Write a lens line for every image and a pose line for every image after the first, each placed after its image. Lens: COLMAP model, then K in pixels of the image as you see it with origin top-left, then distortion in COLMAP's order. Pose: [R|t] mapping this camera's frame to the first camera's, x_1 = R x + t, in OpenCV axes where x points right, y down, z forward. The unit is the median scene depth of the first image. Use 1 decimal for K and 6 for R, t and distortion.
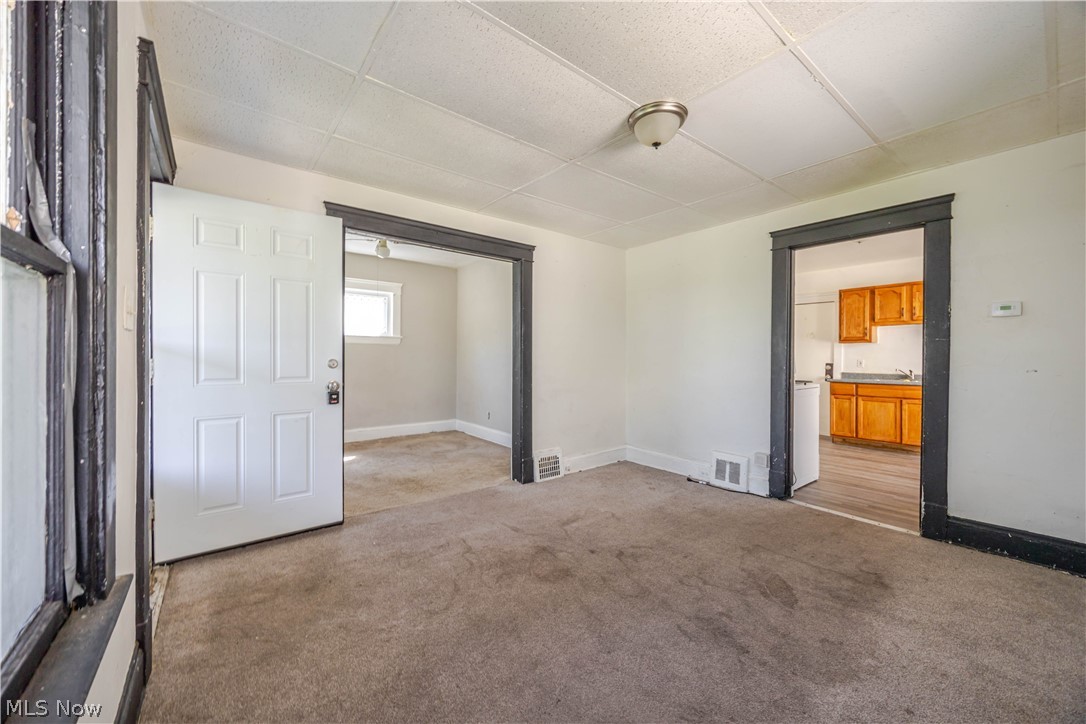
lens RADIAL K [[411.3, 0, 538.5], [0, 411.3, 355.3], [0, 0, 1]] dist [-0.001059, 0.000026]
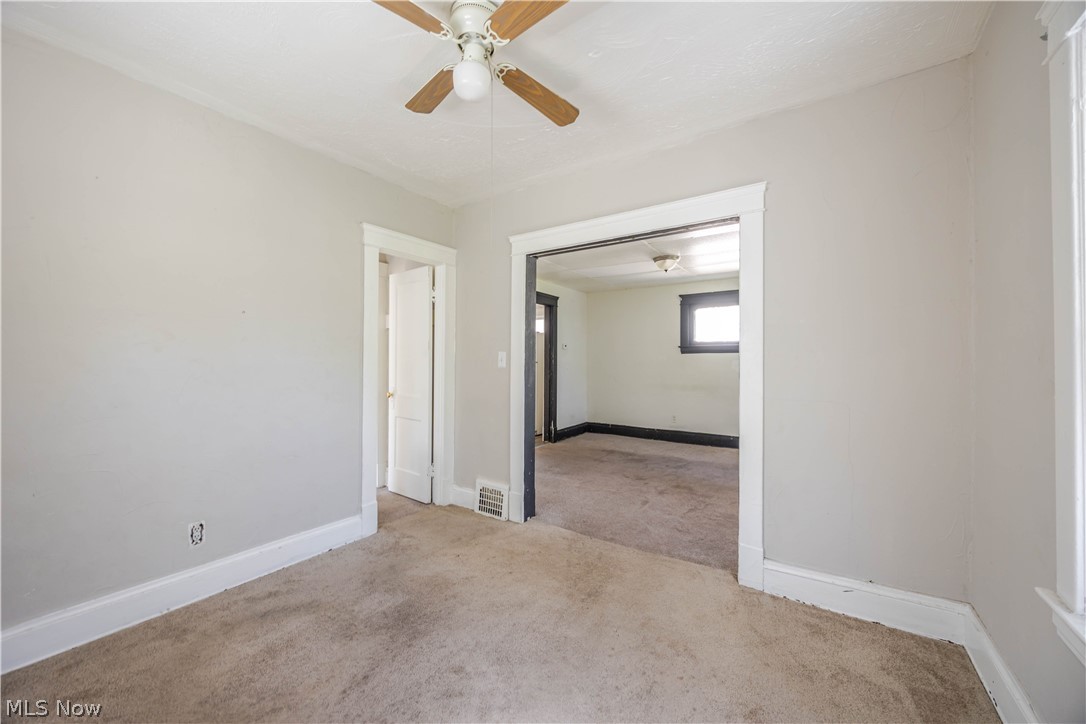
lens RADIAL K [[411.3, 0, 543.7], [0, 411.3, 359.6], [0, 0, 1]] dist [-0.001059, 0.000026]
pose [[-0.308800, 0.000216, 0.951127, -1.347188], [-0.000785, 1.000000, -0.000482, -0.024595], [-0.951127, -0.000896, -0.308800, 1.941076]]
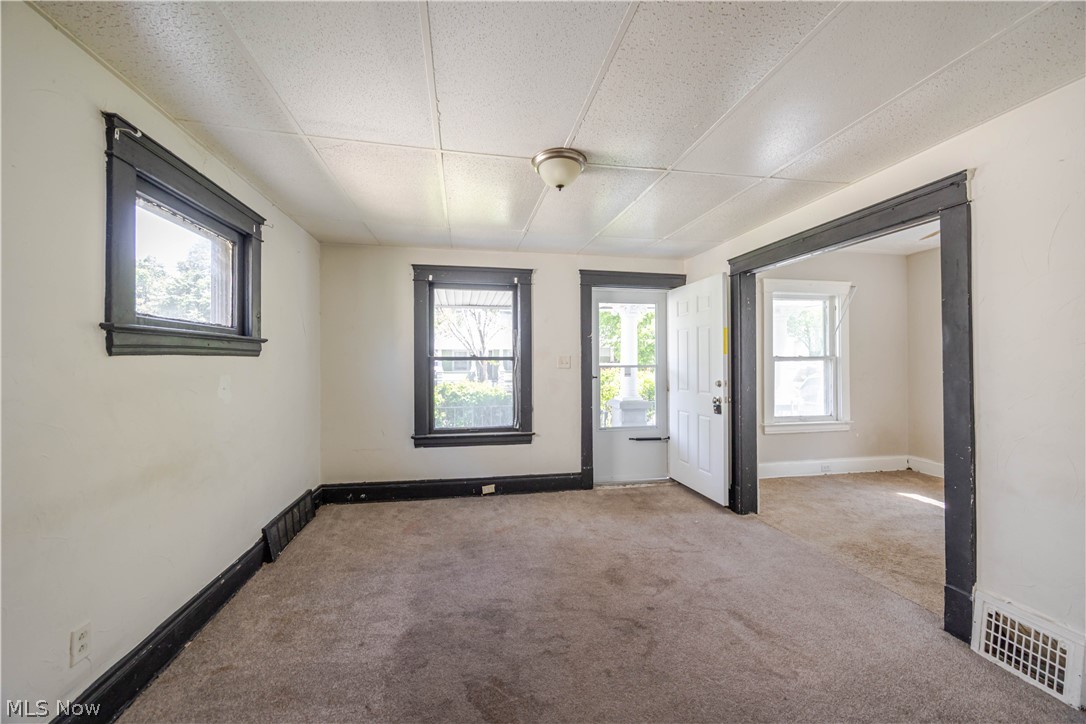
lens RADIAL K [[411.3, 0, 546.7], [0, 411.3, 363.4], [0, 0, 1]] dist [-0.001059, 0.000026]
pose [[-0.444654, -0.000307, -0.895702, 1.039930], [0.002326, 0.999996, -0.001497, -0.049787], [0.895700, -0.002749, -0.444651, 1.213814]]
